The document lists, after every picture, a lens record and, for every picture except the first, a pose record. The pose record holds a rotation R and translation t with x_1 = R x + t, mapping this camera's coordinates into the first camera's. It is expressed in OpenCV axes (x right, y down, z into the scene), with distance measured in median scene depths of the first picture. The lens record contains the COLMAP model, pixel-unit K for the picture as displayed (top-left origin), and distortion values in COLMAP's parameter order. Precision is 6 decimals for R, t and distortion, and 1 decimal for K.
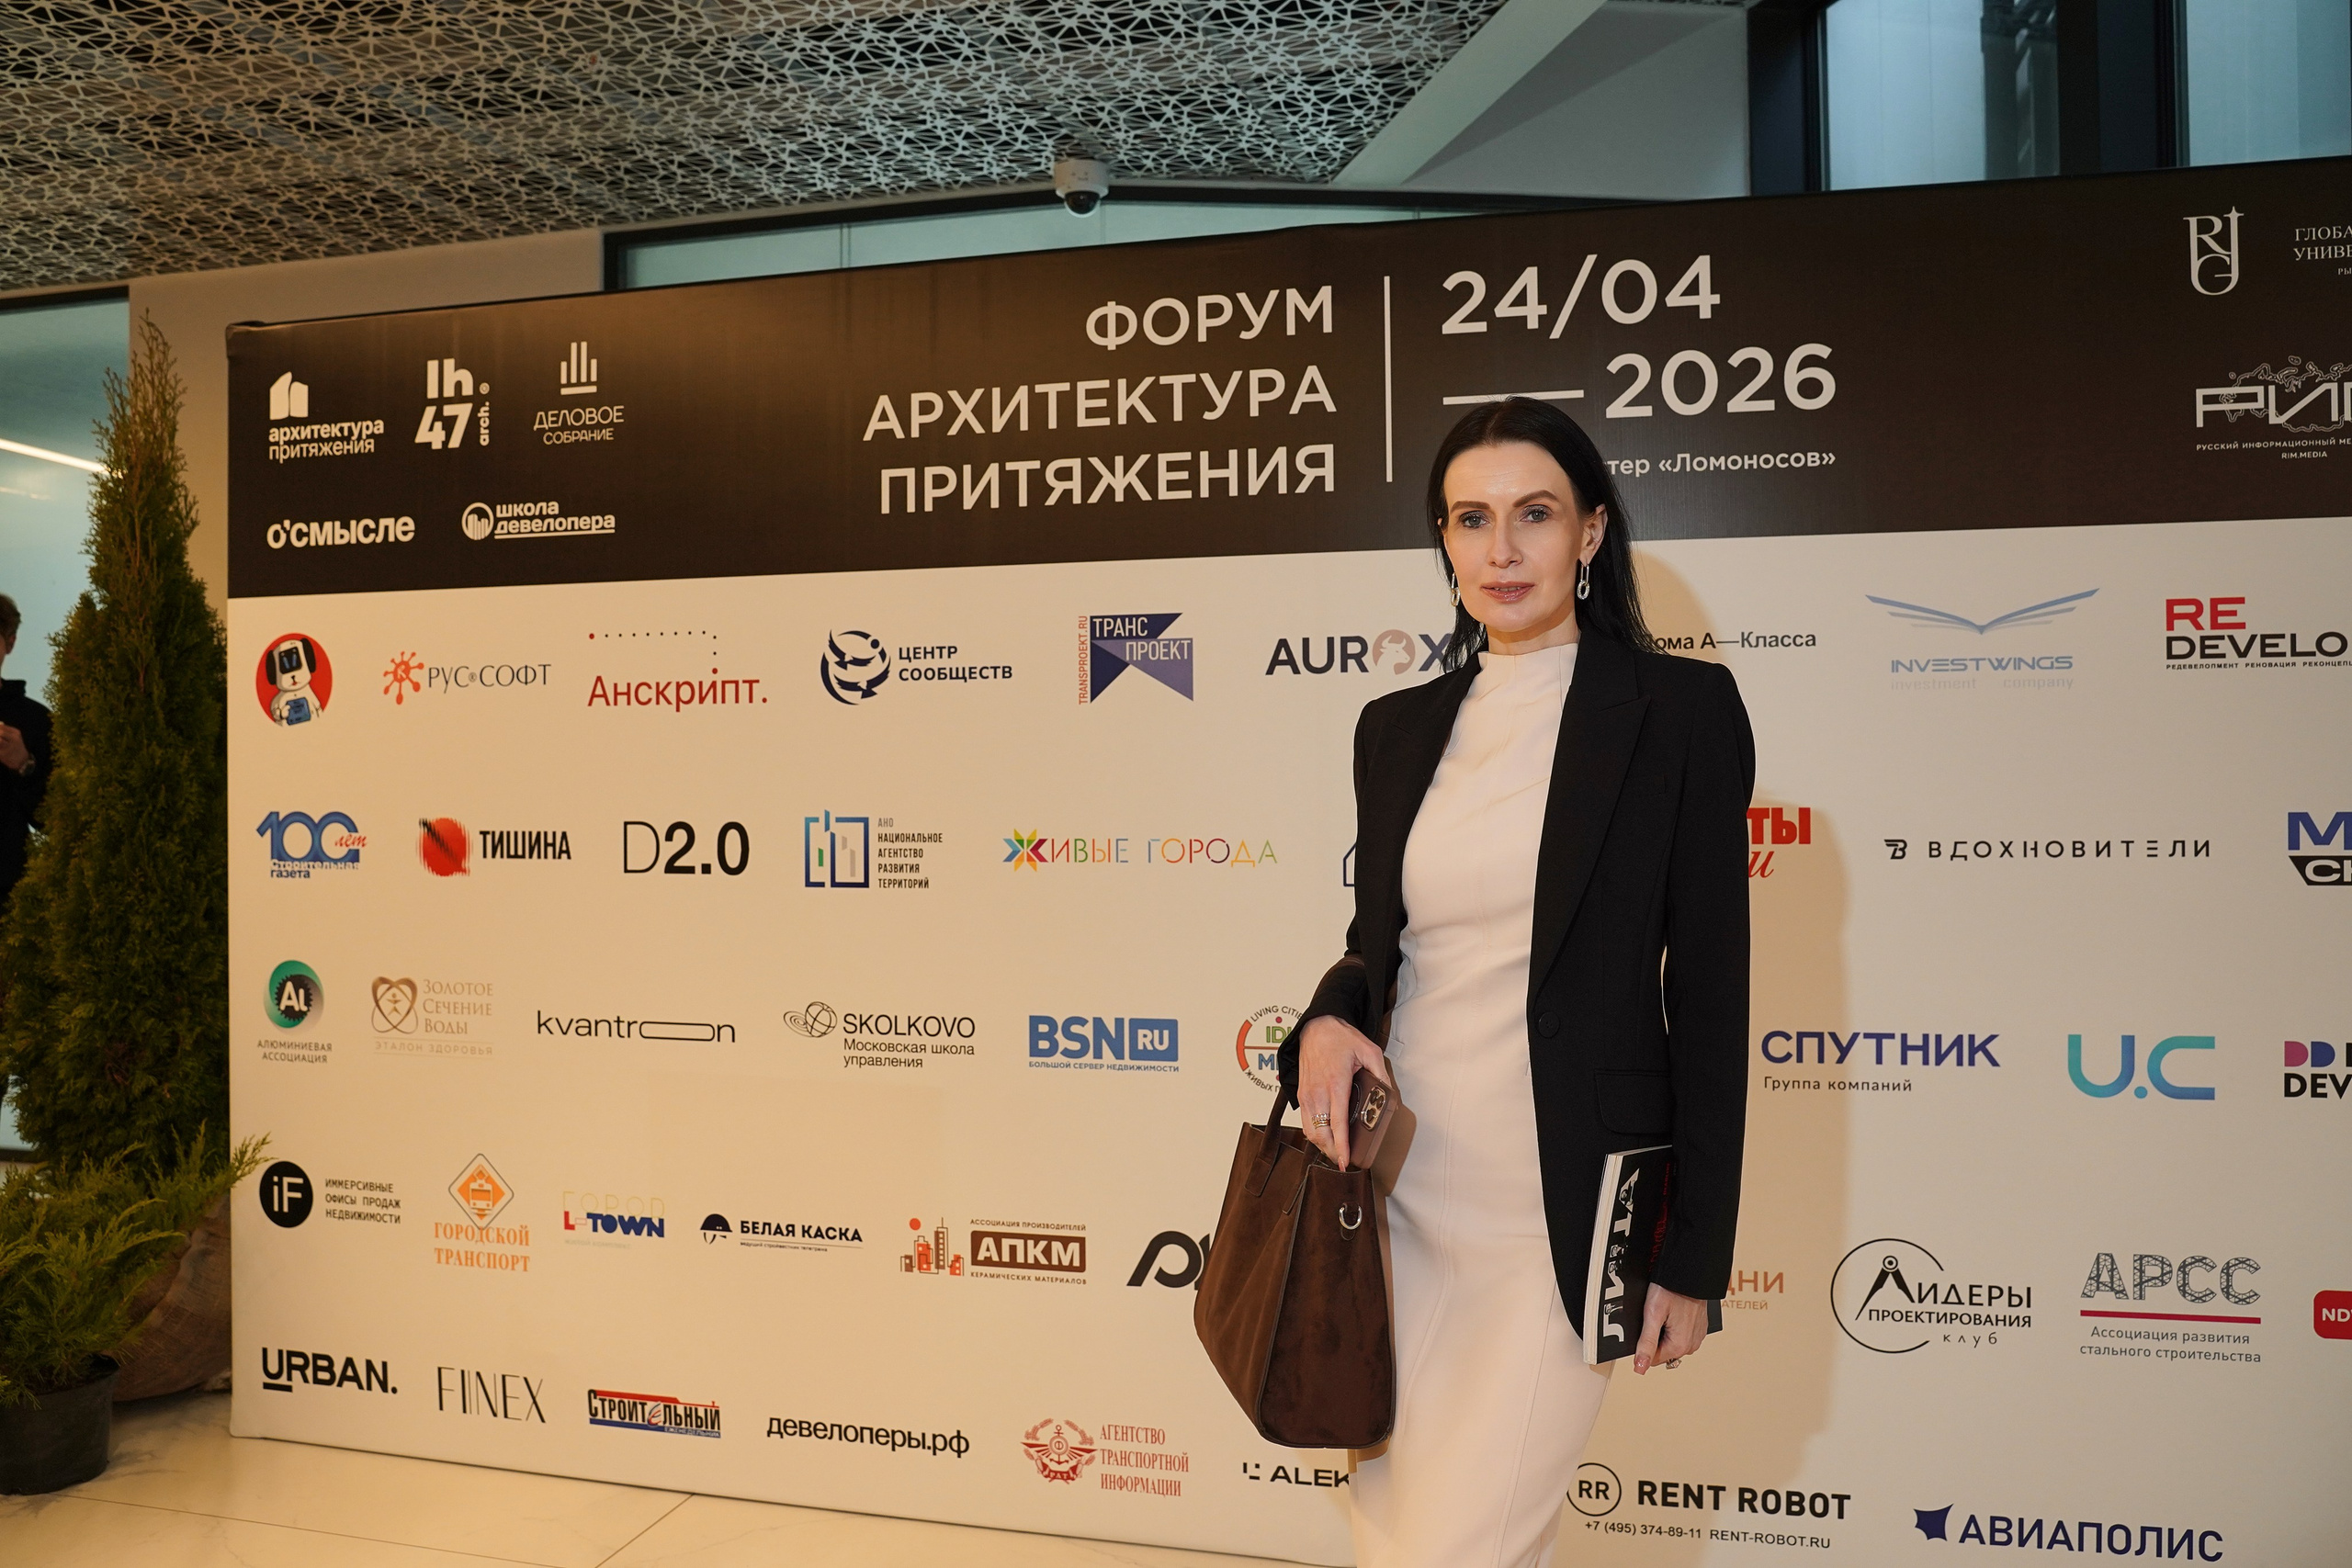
lens RADIAL K [[1898.4, 0, 1168.3], [0, 1898.4, 771.6], [0, 0, 1]] dist [-0.102489, 0.064697]
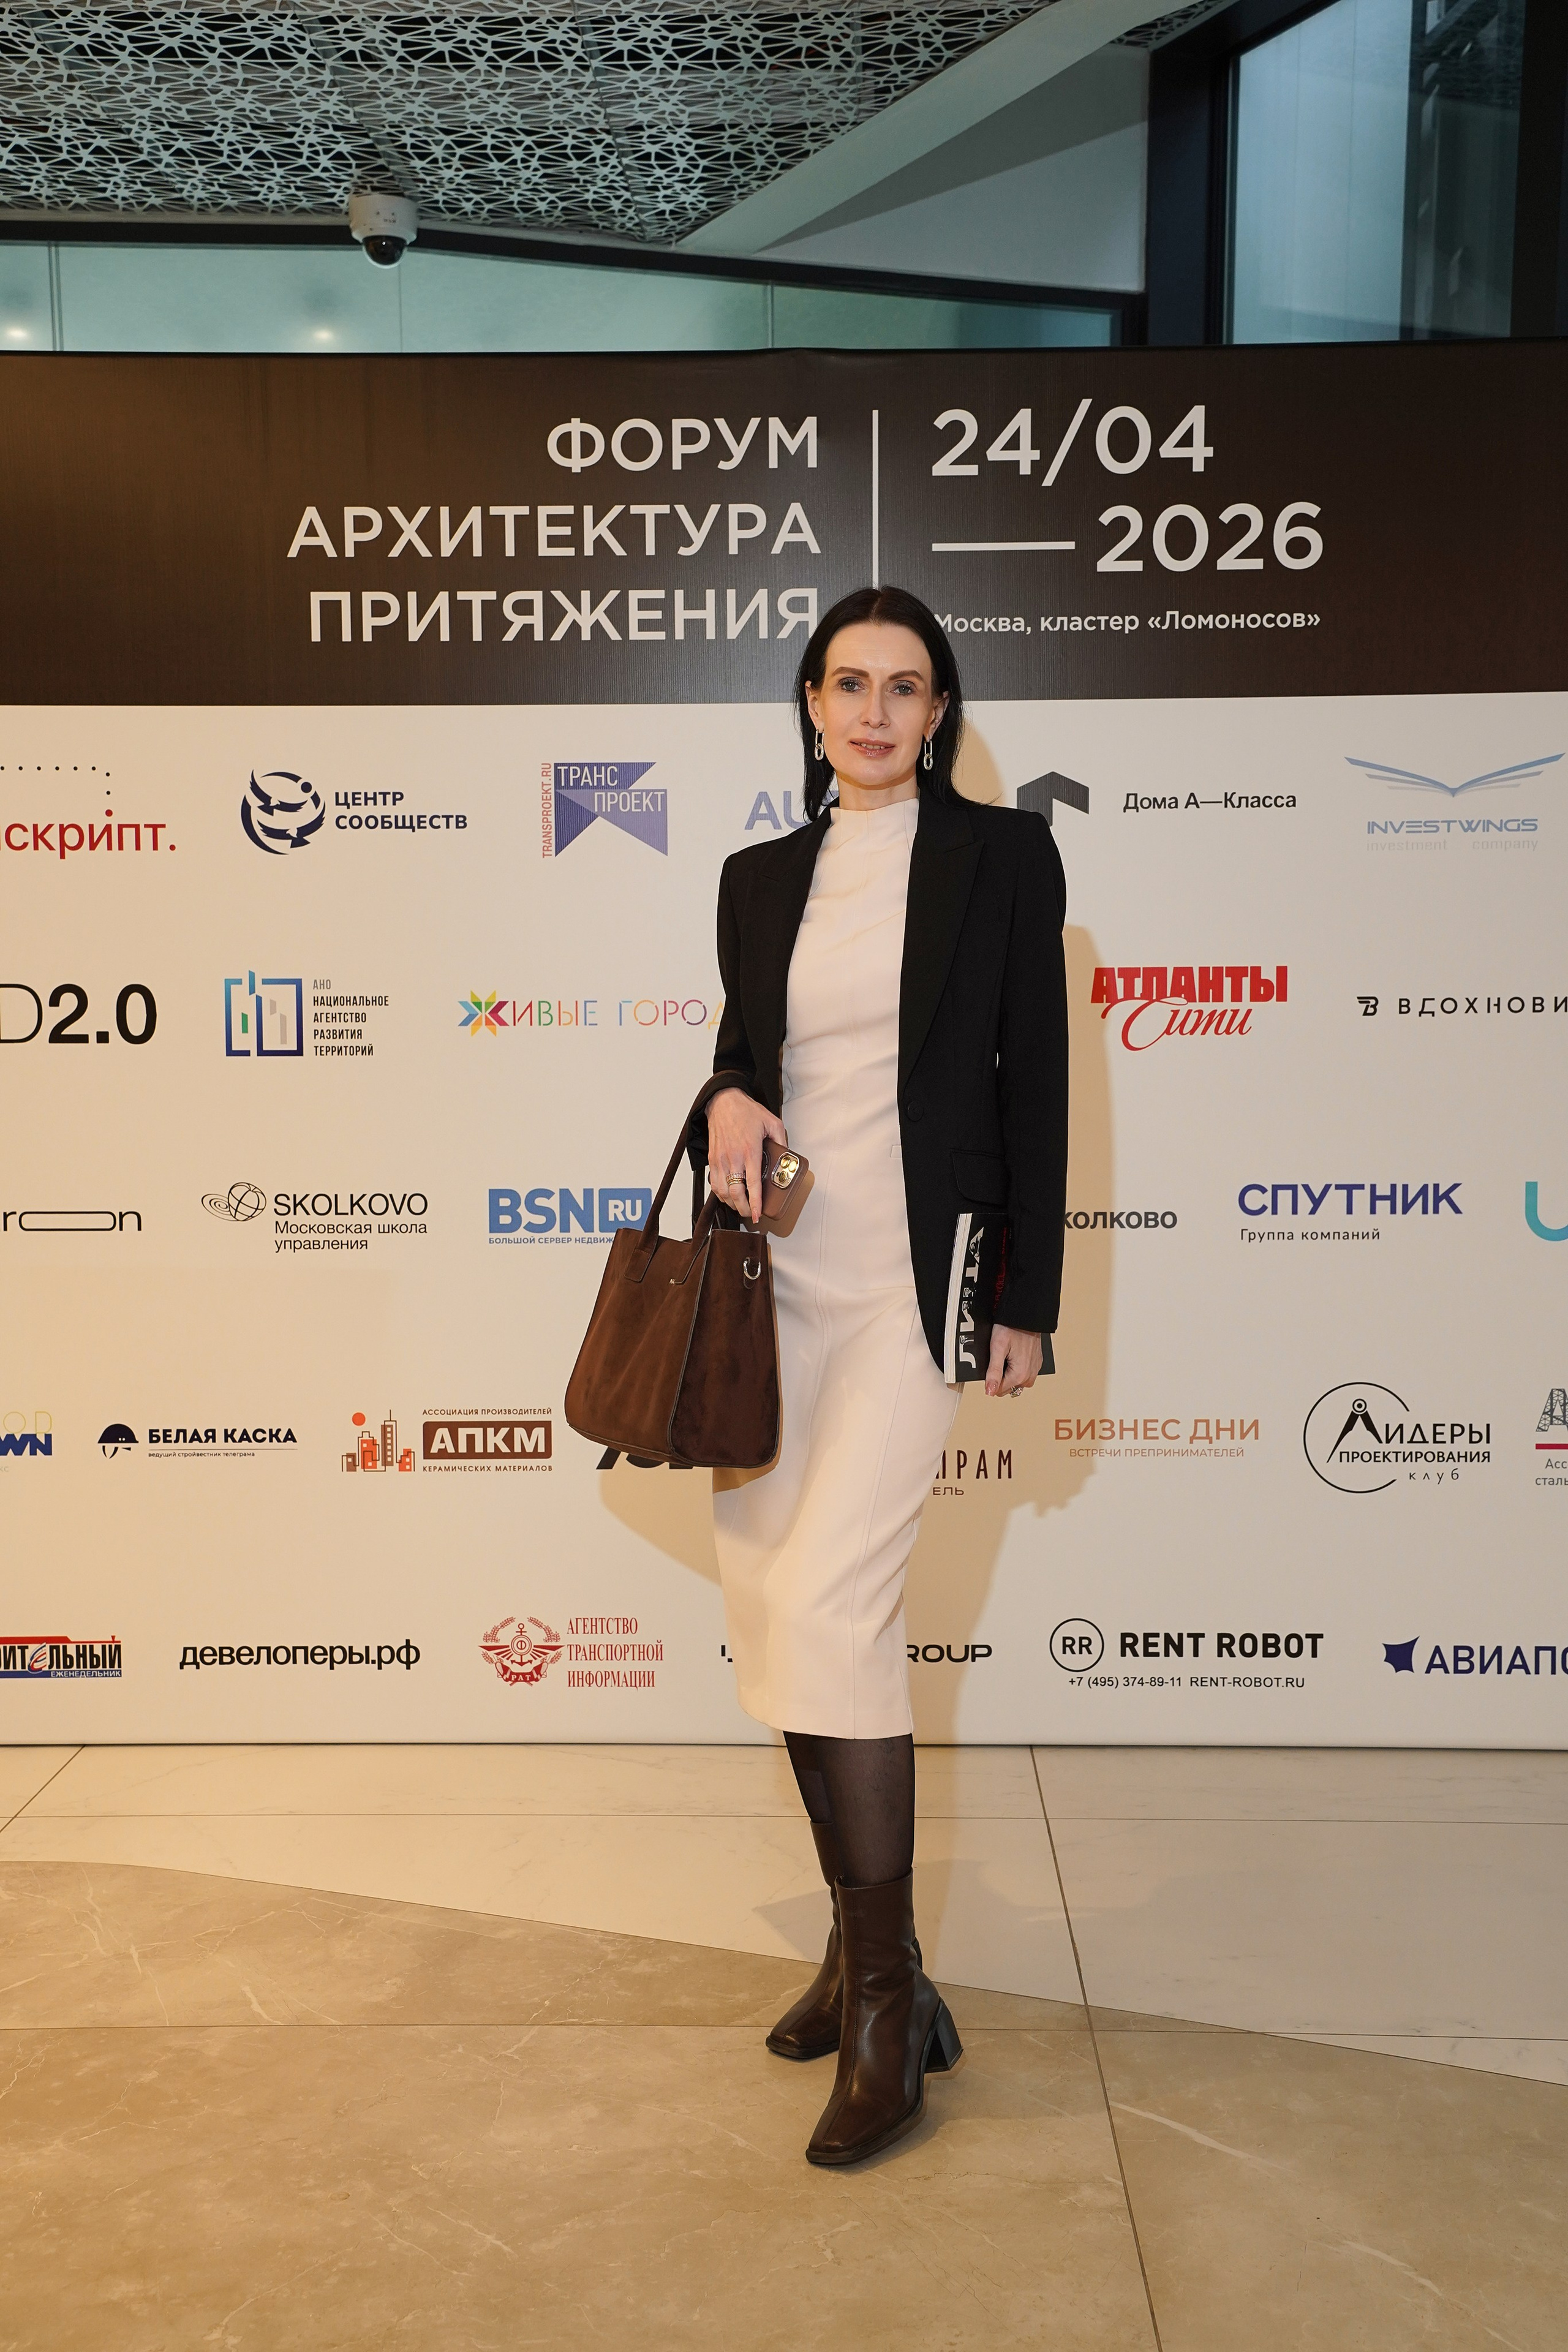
lens RADIAL K [[2643.6, 0, 801.2], [0, 2643.6, 1173.0], [0, 0, 1]] dist [0.114232, 0.000000]
pose [[0.971192, -0.013136, 0.237937, -0.236070], [-0.002719, 0.997804, 0.066186, 0.032892], [-0.238284, -0.064926, 0.969023, -0.315159]]
